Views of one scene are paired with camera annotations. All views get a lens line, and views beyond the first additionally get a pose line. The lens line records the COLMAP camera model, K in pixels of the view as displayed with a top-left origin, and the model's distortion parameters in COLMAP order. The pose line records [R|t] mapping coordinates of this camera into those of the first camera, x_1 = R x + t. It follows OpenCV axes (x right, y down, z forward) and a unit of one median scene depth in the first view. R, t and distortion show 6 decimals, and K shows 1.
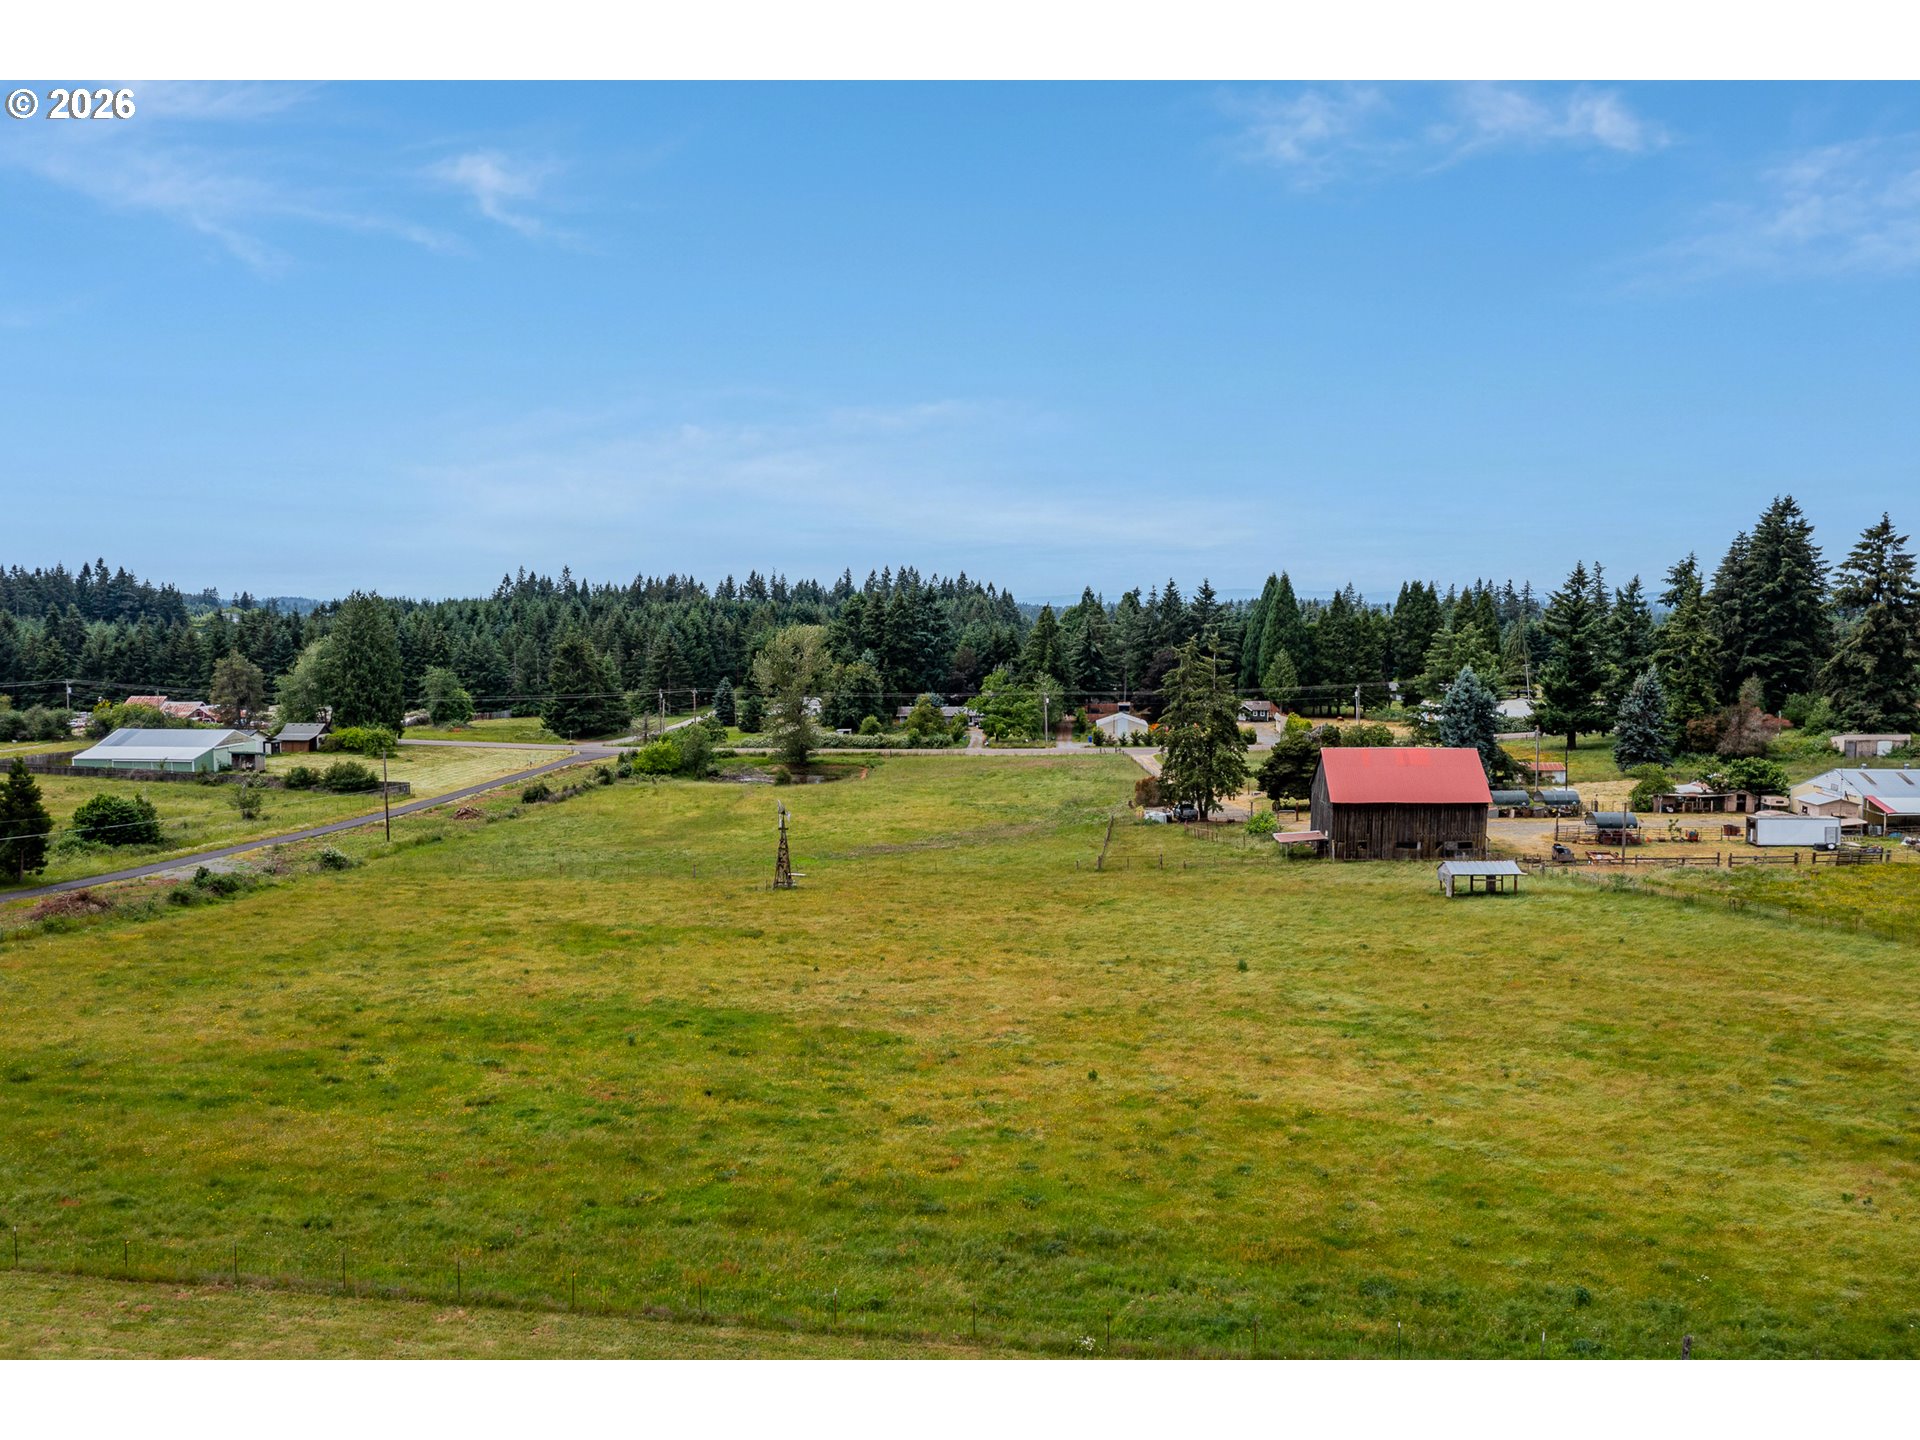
lens RADIAL K [[1549.1, 0, 957.3], [0, 1549.1, 719.0], [0, 0, 1]] dist [-0.012291, 0.006365]
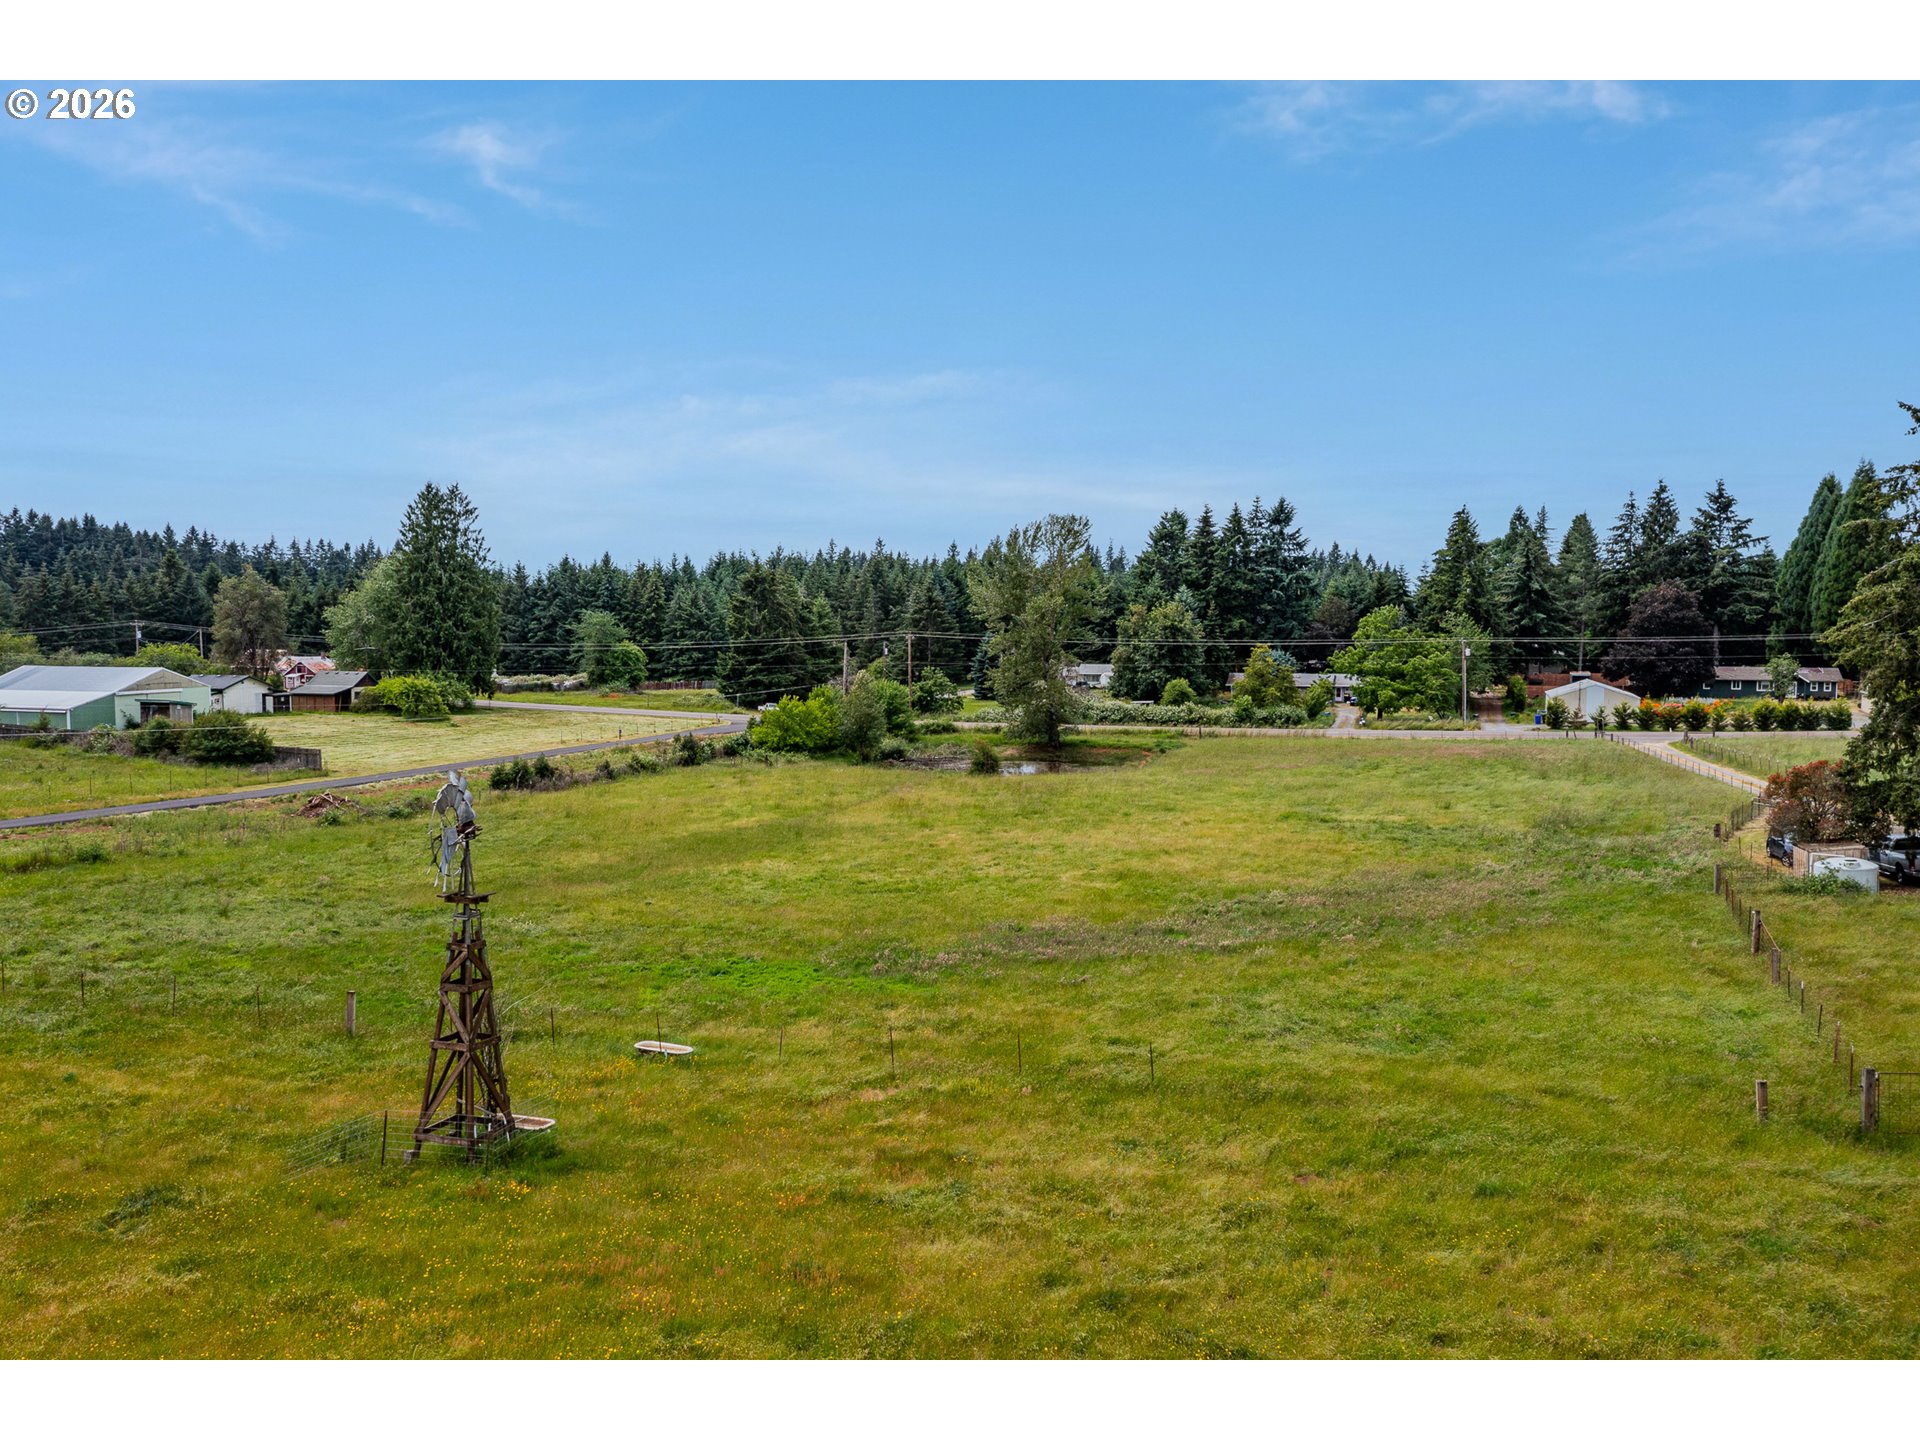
lens RADIAL K [[1549.1, 0, 950.9], [0, 1549.1, 706.0], [0, 0, 1]] dist [-0.012291, 0.006365]
pose [[0.970907, 0.015470, -0.238956, 0.006895], [-0.018823, 0.999754, -0.011753, 0.019602], [0.238716, 0.015909, 0.970959, 0.359137]]
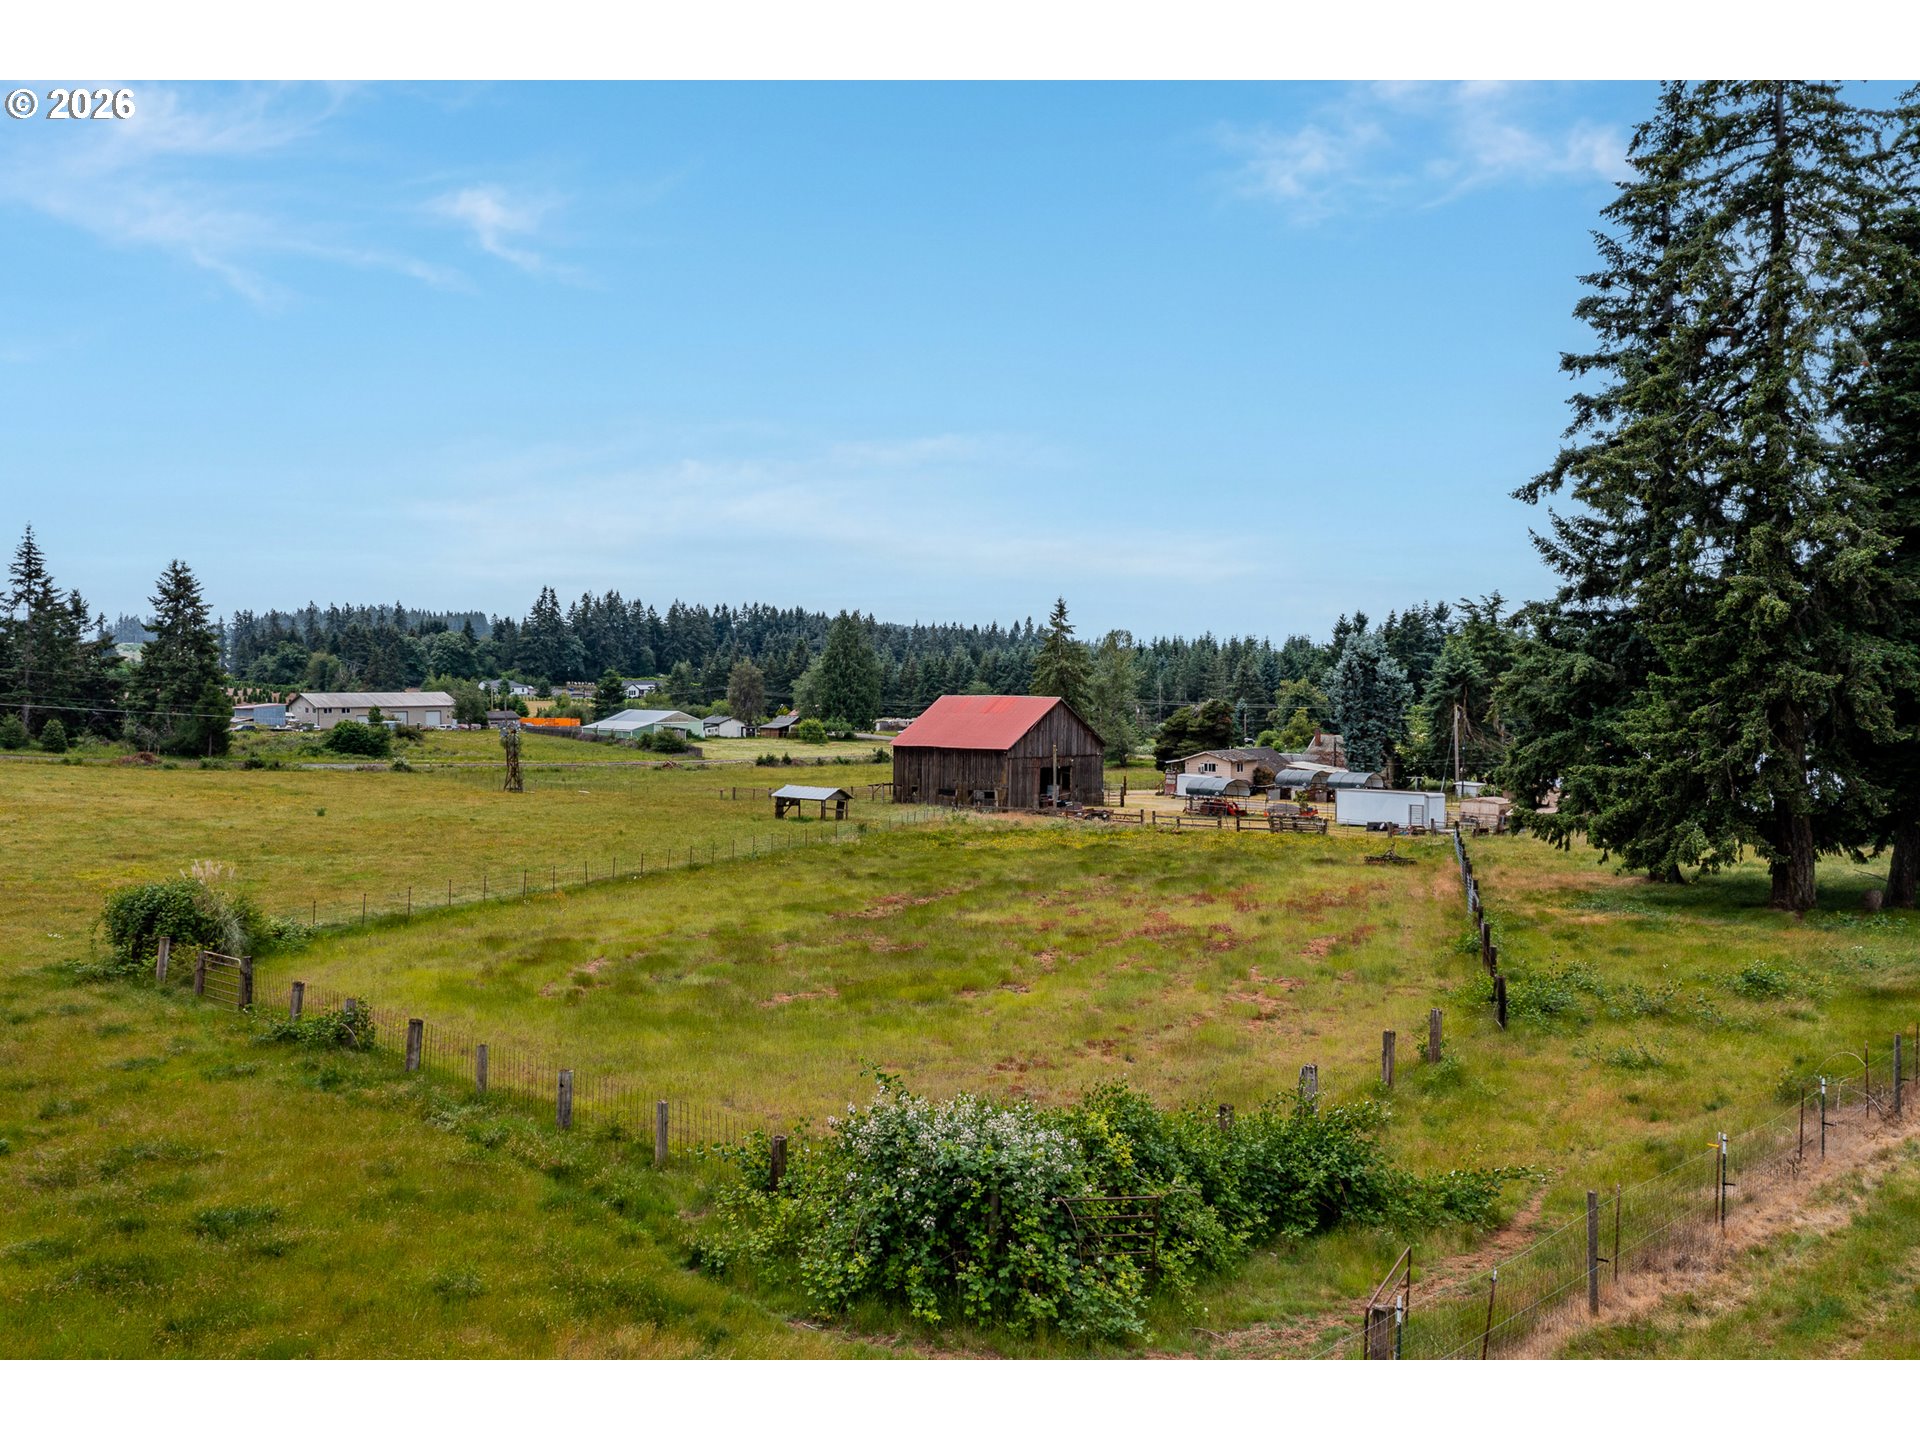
lens RADIAL K [[1549.1, 0, 960.2], [0, 1549.1, 720.0], [0, 0, 1]] dist [-0.012291, 0.006365]
pose [[0.761662, 0.022587, -0.647580, 0.514169], [-0.051233, 0.998363, -0.025437, 0.029468], [0.645945, 0.052552, 0.761573, 0.084595]]
